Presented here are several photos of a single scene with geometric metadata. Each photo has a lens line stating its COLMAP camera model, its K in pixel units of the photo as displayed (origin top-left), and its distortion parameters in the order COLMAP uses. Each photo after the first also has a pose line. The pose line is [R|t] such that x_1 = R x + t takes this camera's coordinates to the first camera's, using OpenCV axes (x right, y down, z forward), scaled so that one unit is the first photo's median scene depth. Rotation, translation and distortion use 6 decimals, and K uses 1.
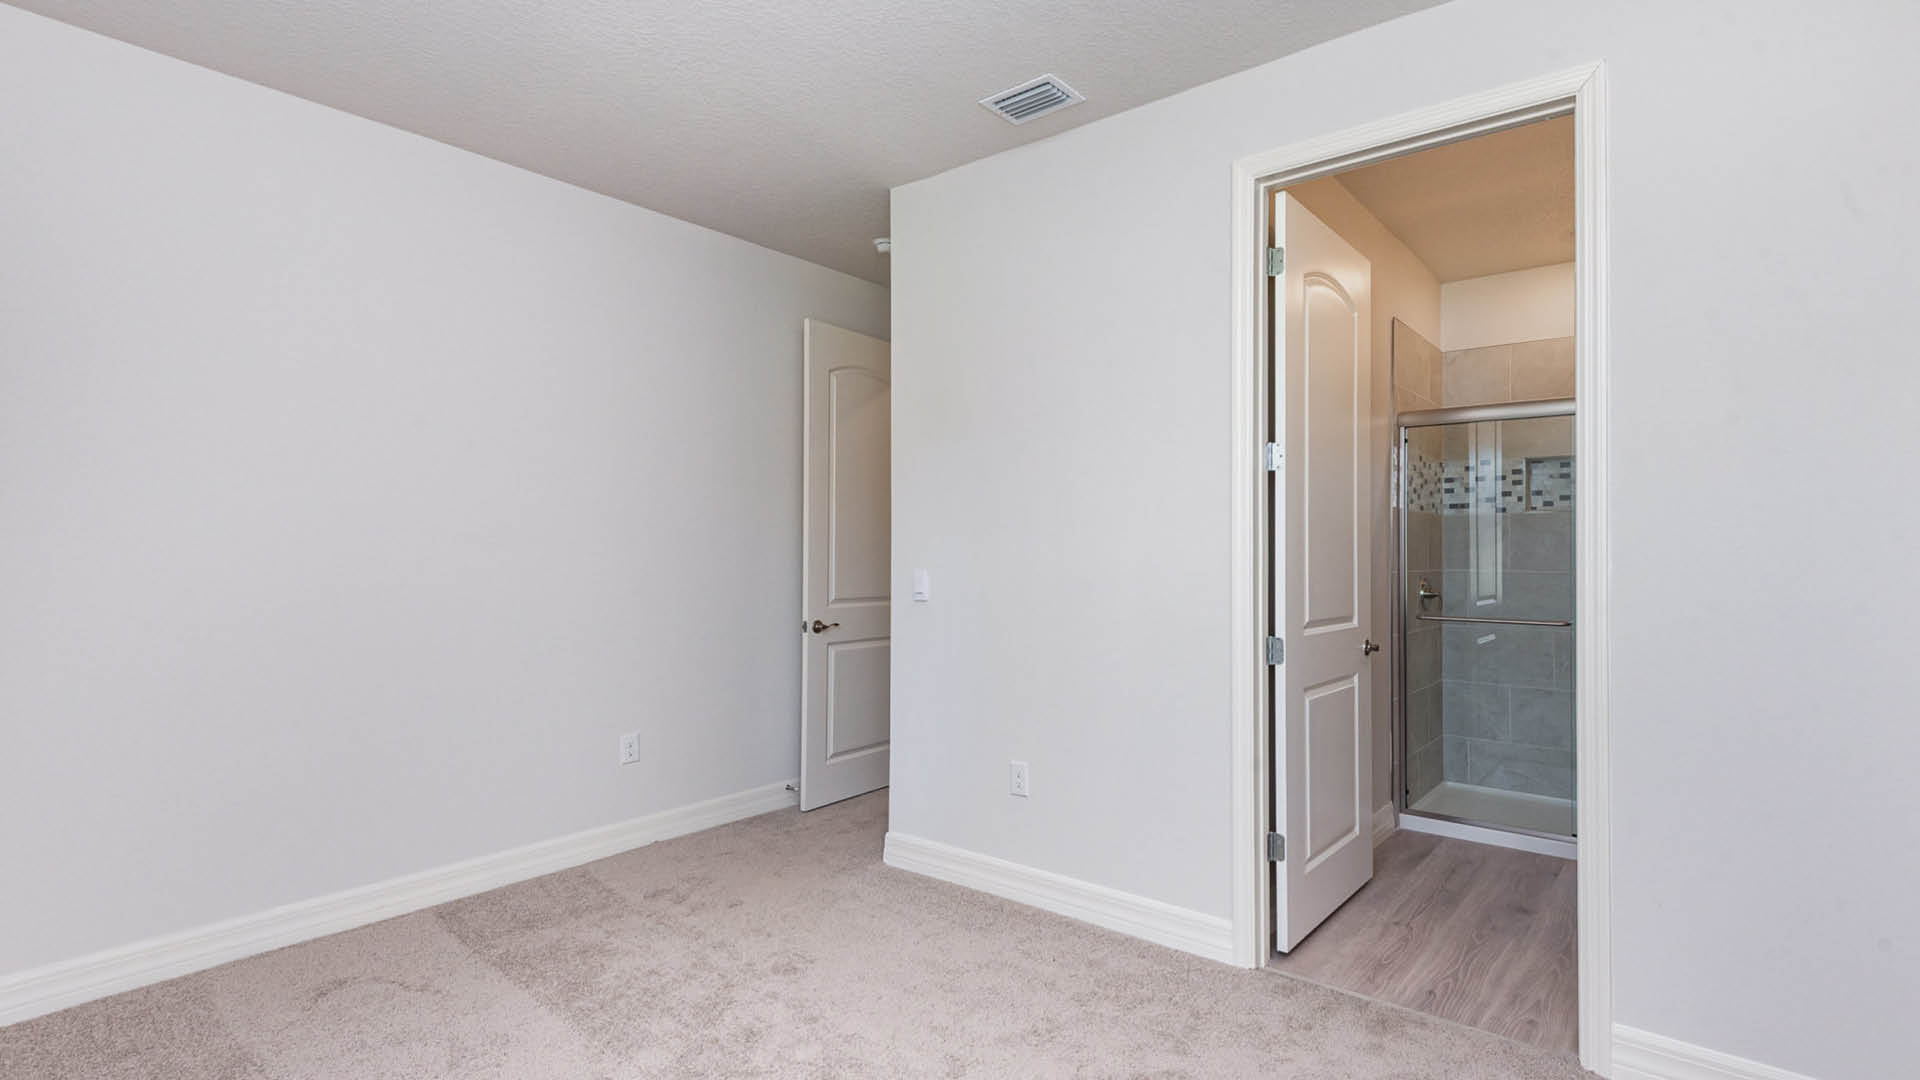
lens RADIAL K [[887.5, 0, 1007.9], [0, 887.5, 551.3], [0, 0, 1]] dist [0.013719, 0.000754]
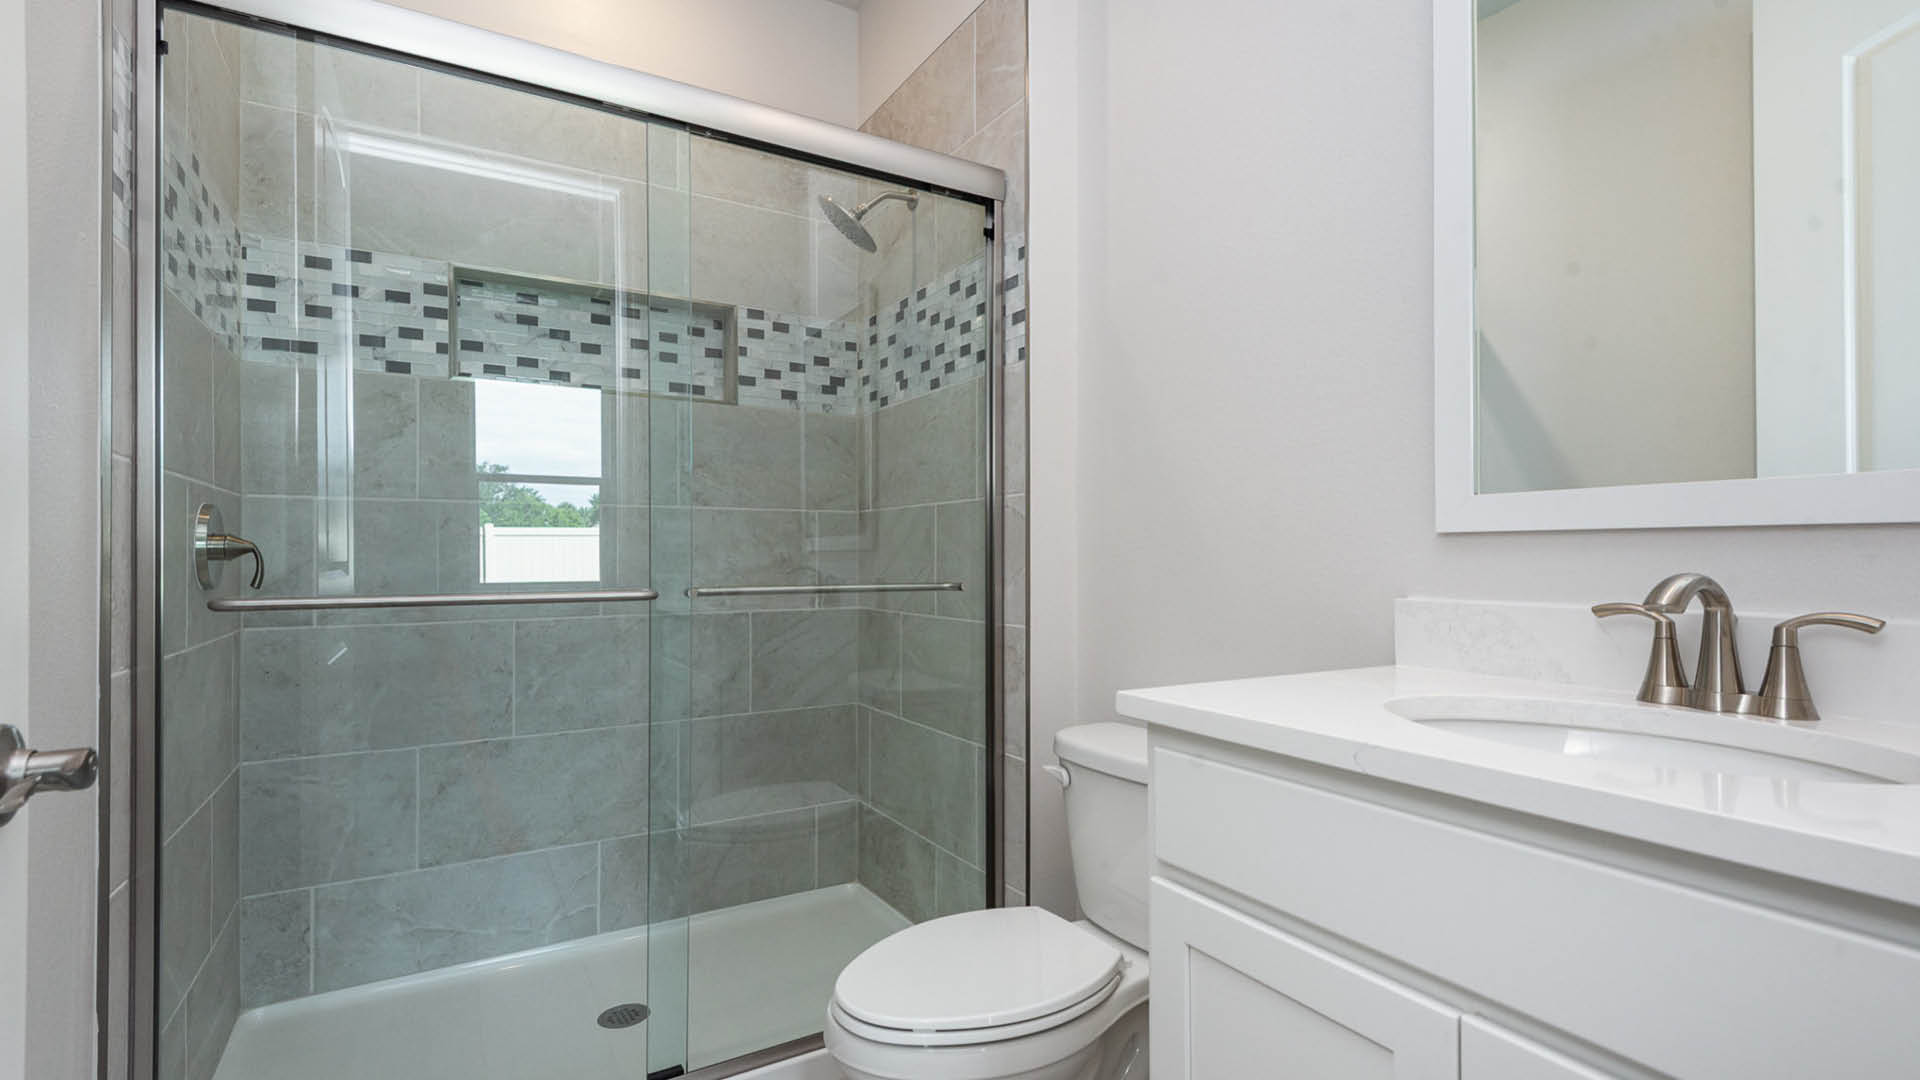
lens RADIAL K [[887.5, 0, 1007.9], [0, 887.5, 551.3], [0, 0, 1]] dist [0.013719, 0.000754]
pose [[0.321983, 0.001208, 0.946745, 0.221475], [-0.008704, 0.999961, 0.001685, 0.045372], [-0.946705, -0.008783, 0.321981, 0.559545]]
